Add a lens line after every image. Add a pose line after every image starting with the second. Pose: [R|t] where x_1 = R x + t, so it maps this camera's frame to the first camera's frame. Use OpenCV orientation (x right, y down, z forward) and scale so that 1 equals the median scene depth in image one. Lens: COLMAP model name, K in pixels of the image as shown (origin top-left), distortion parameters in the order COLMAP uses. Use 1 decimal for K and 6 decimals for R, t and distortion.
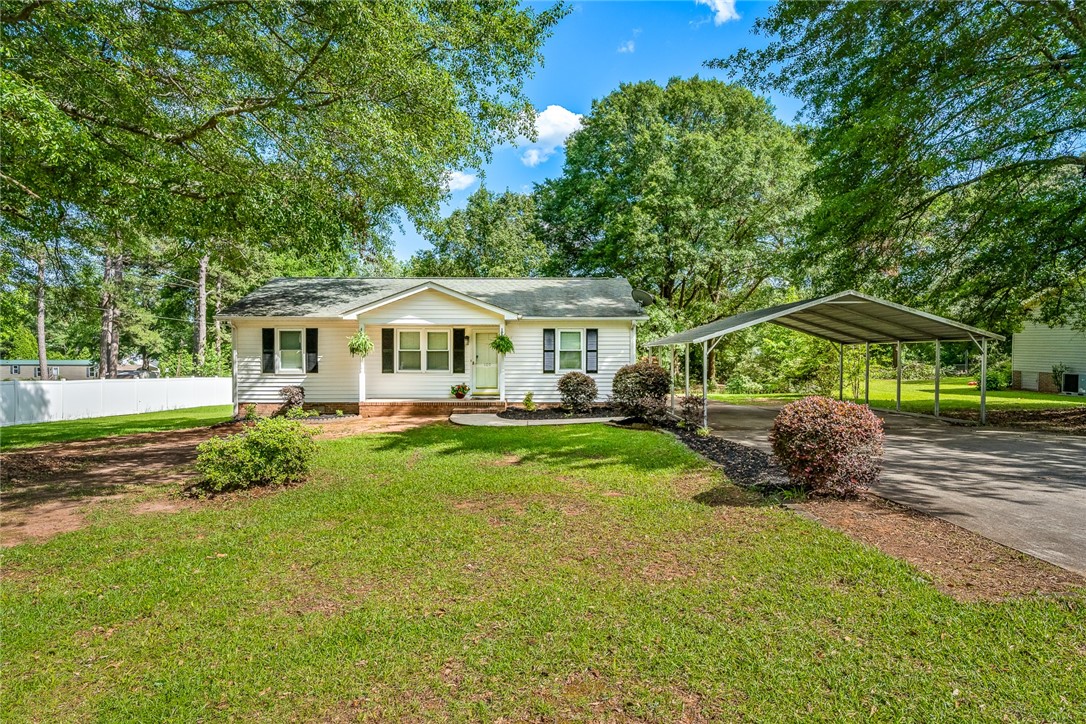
lens RADIAL K [[584.0, 0, 546.1], [0, 584.0, 356.0], [0, 0, 1]] dist [-0.010928, 0.003673]
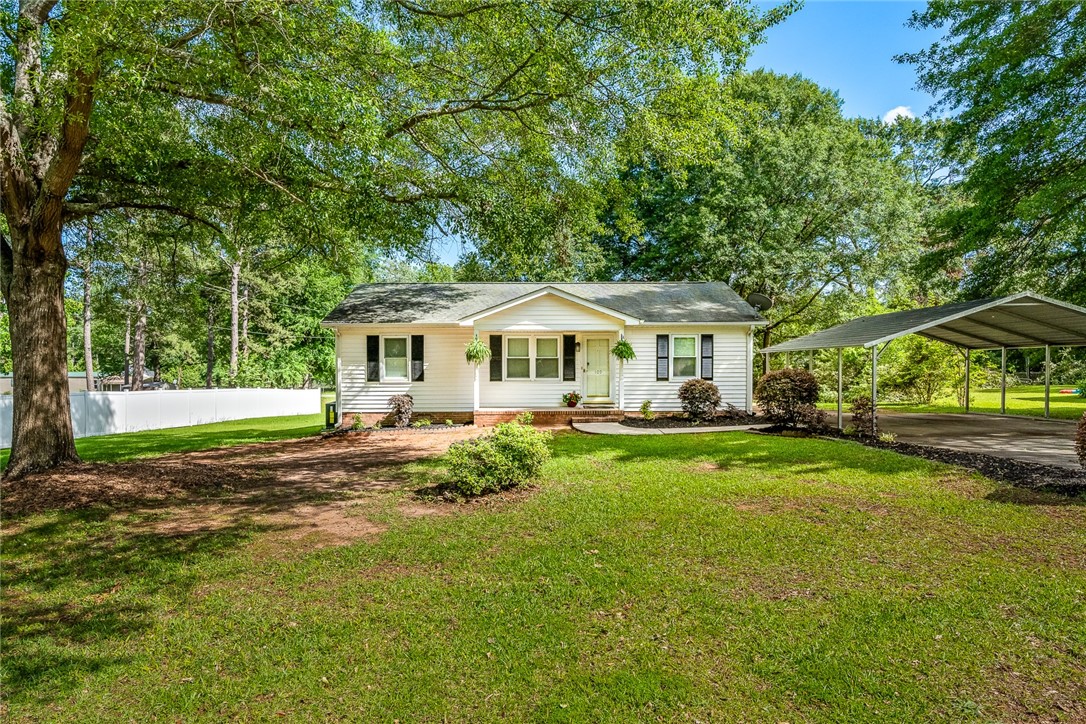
lens RADIAL K [[619.8, 0, 538.7], [0, 619.8, 368.8], [0, 0, 1]] dist [-0.013117, 0.002439]
pose [[0.999834, -0.003552, -0.017860, -0.181409], [0.003620, 0.999986, 0.003754, 0.005292], [0.017846, -0.003819, 0.999833, -0.024081]]
